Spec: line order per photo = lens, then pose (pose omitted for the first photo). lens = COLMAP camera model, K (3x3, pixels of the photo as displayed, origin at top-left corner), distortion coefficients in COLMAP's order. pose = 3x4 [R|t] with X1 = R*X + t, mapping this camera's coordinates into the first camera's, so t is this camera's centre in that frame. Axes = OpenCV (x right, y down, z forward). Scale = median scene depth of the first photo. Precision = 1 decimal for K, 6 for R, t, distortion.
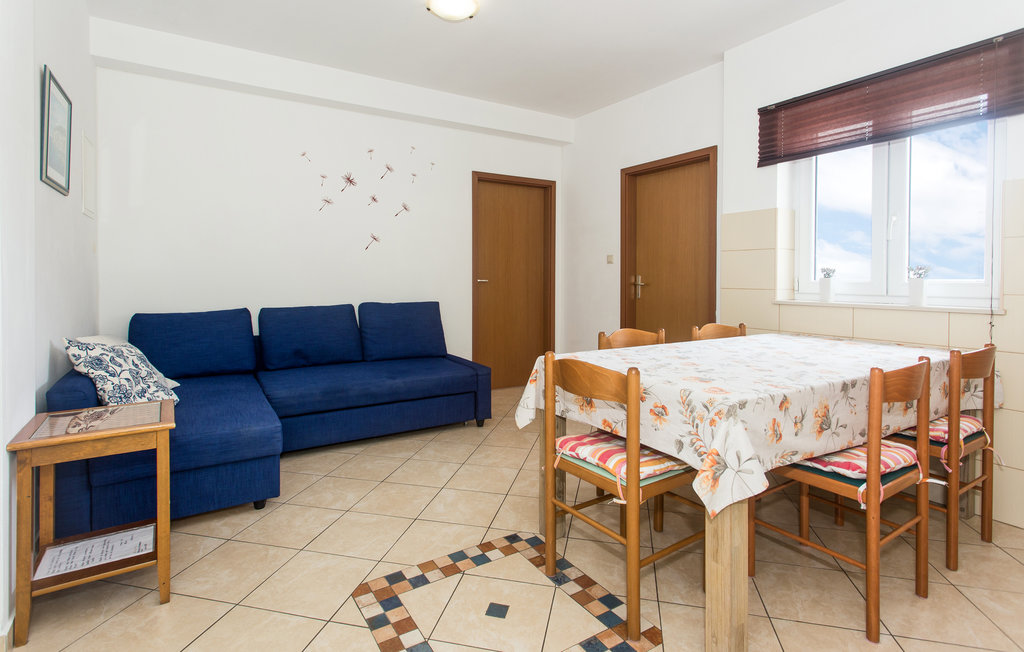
lens RADIAL K [[504.8, 0, 514.7], [0, 504.8, 311.2], [0, 0, 1]] dist [-0.001770, -0.000185]
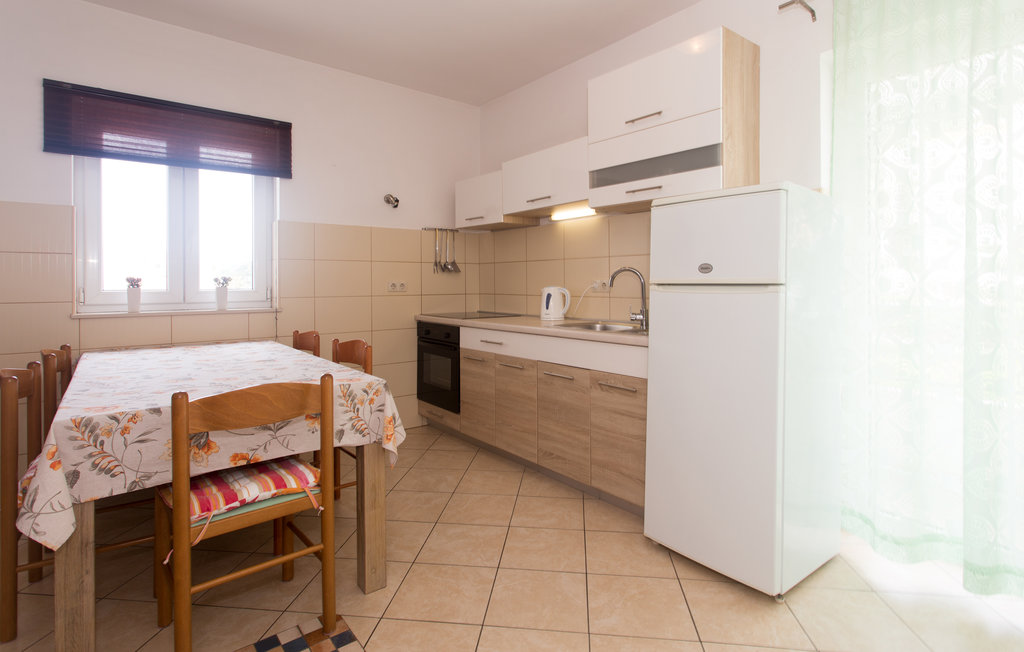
lens RADIAL K [[504.8, 0, 514.7], [0, 504.8, 311.2], [0, 0, 1]] dist [-0.001770, -0.000185]
pose [[-0.091364, -0.058221, 0.994114, -0.518254], [0.074948, 0.995056, 0.065164, -0.035943], [-0.992993, 0.080460, -0.086549, 0.424511]]
